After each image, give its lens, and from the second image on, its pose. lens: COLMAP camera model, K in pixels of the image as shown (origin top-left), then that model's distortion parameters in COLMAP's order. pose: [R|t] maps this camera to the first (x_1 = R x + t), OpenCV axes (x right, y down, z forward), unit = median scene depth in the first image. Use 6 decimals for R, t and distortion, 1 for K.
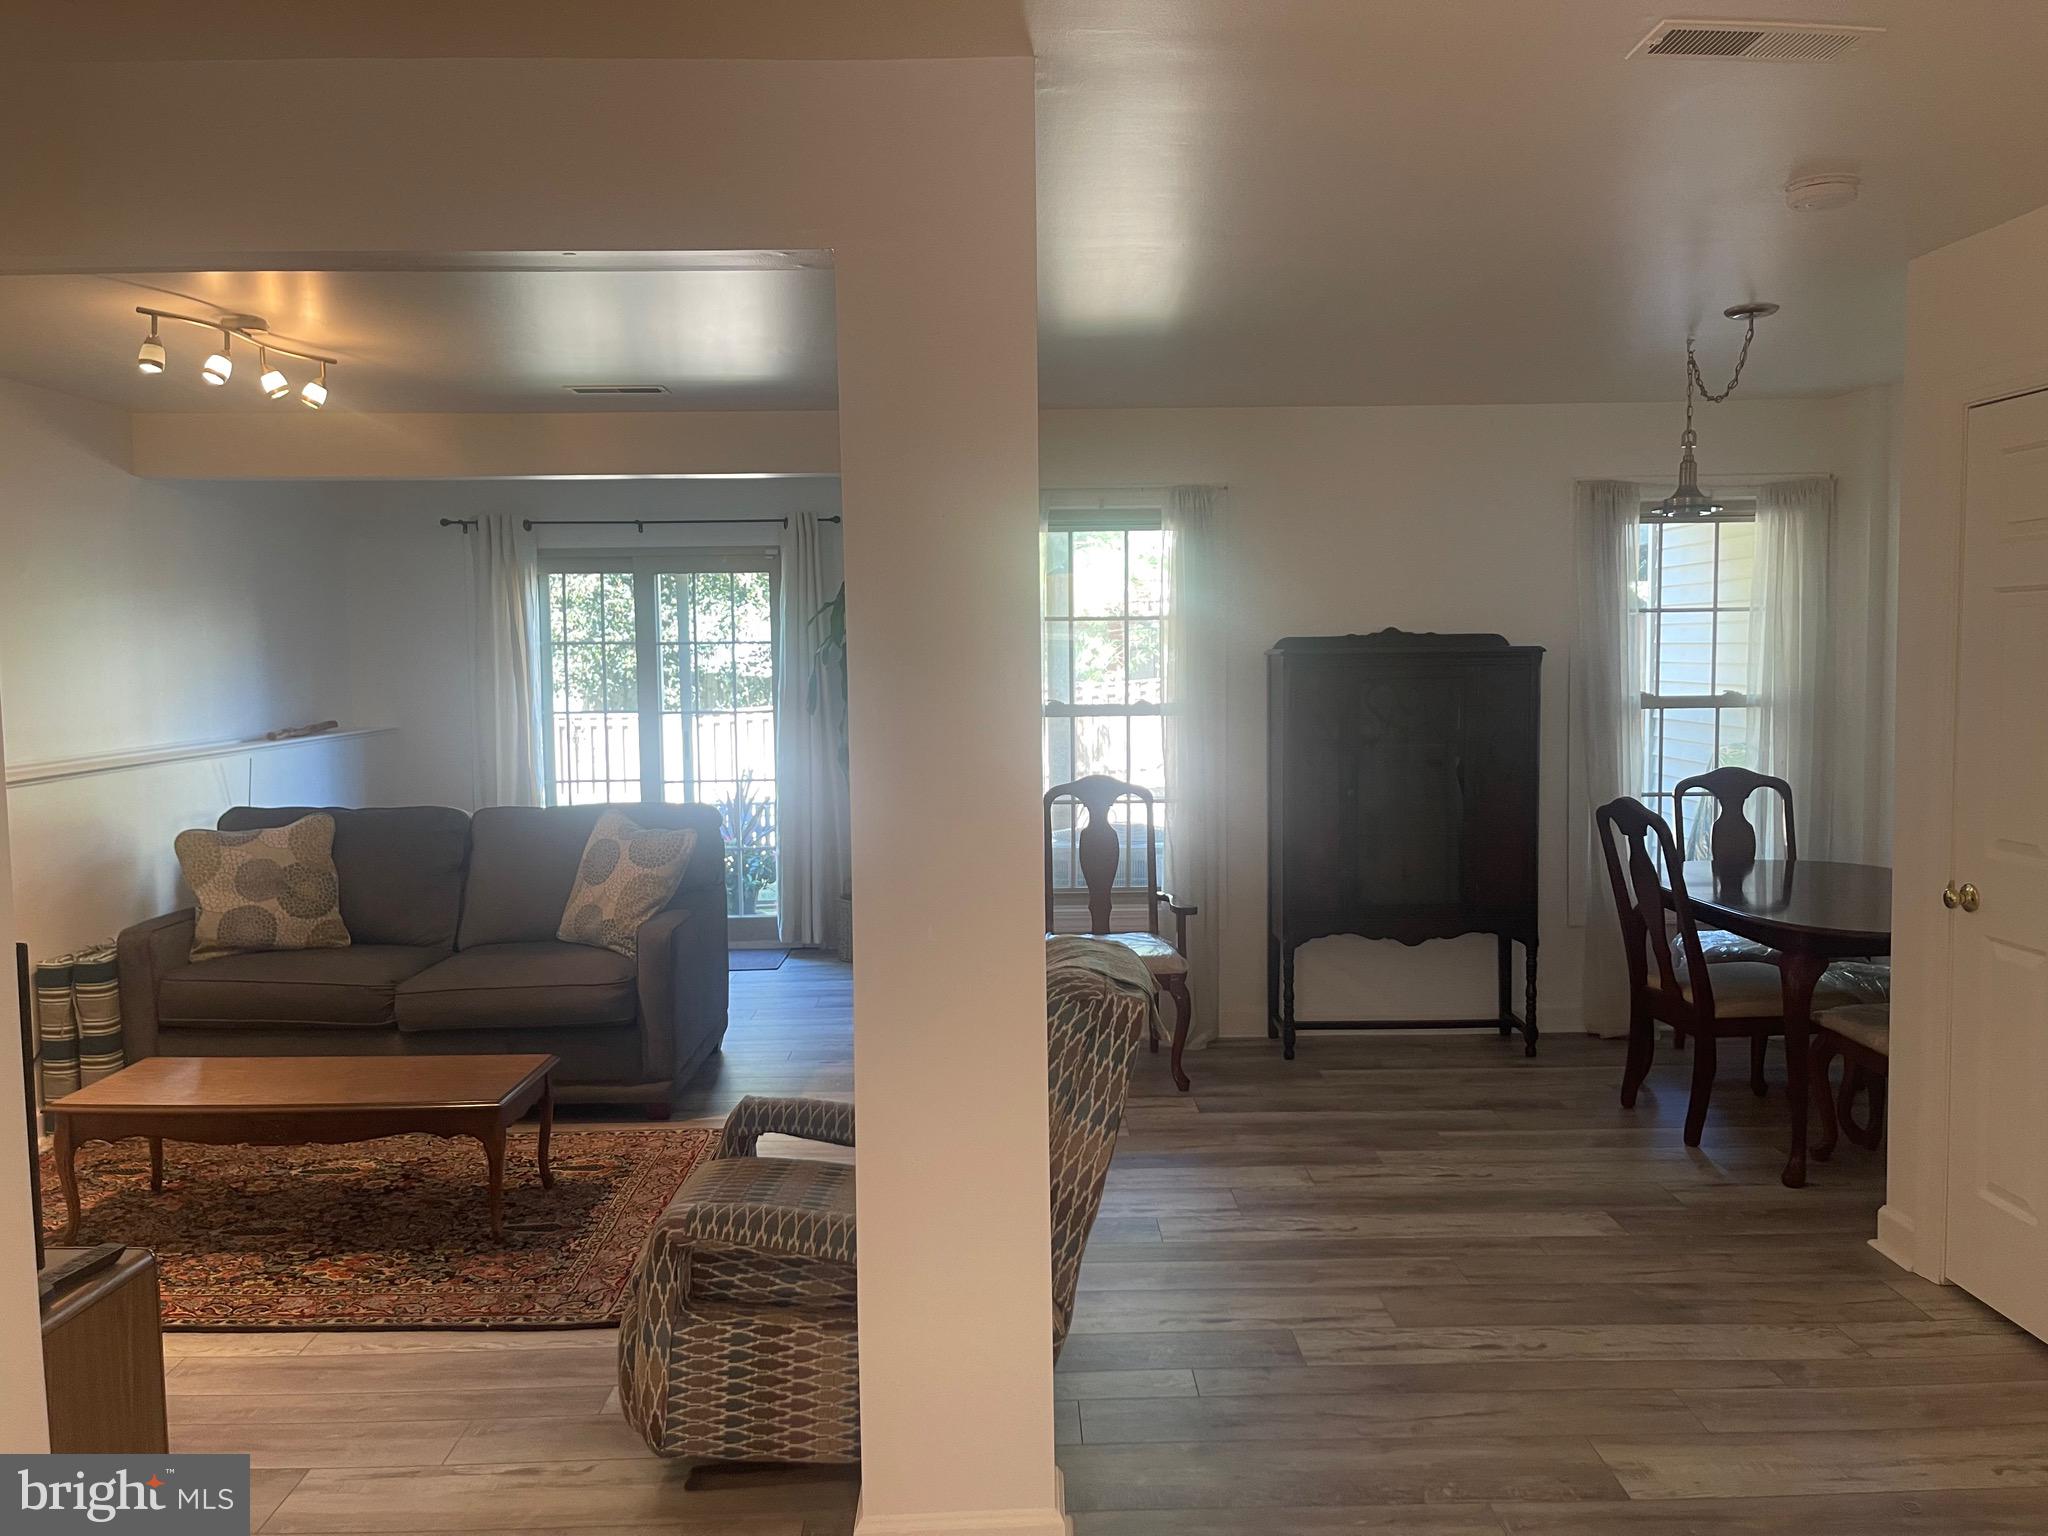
lens RADIAL K [[1551.5, 0, 1033.3], [0, 1551.5, 765.0], [0, 0, 1]] dist [0.040524, -0.029803]
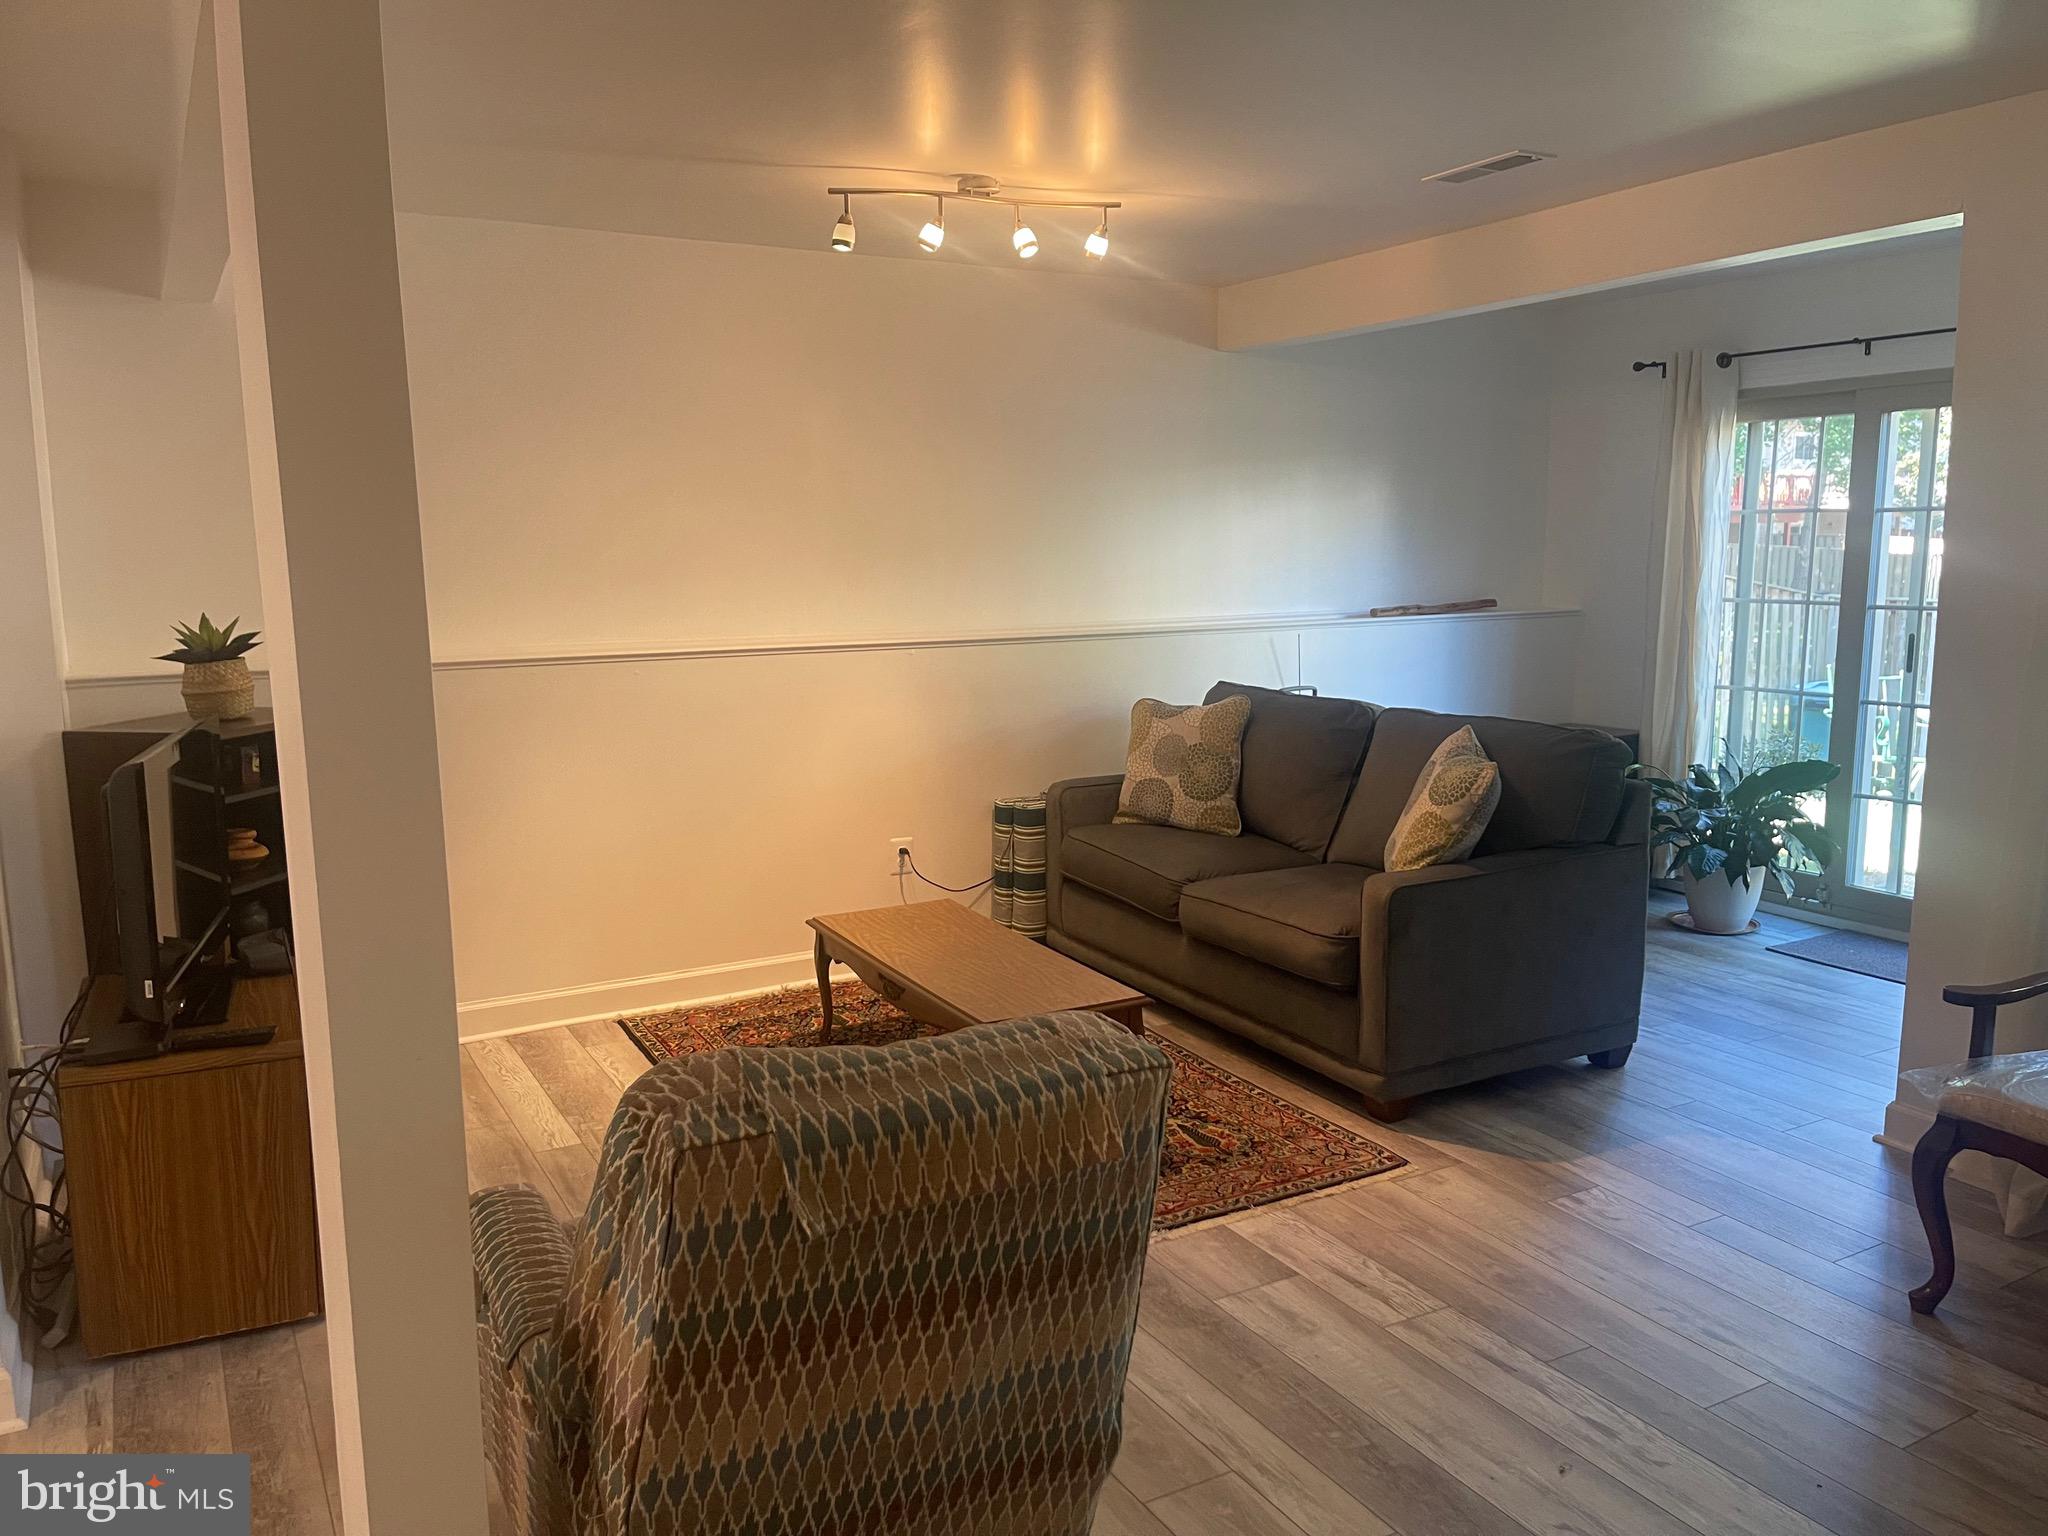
lens RADIAL K [[1551.5, 0, 1024.8], [0, 1551.5, 771.3], [0, 0, 1]] dist [0.040524, -0.029803]
pose [[0.471232, 0.139726, -0.870872, 0.326376], [-0.065728, 0.990190, 0.123304, -0.032095], [0.879557, -0.000865, 0.475793, 0.448161]]
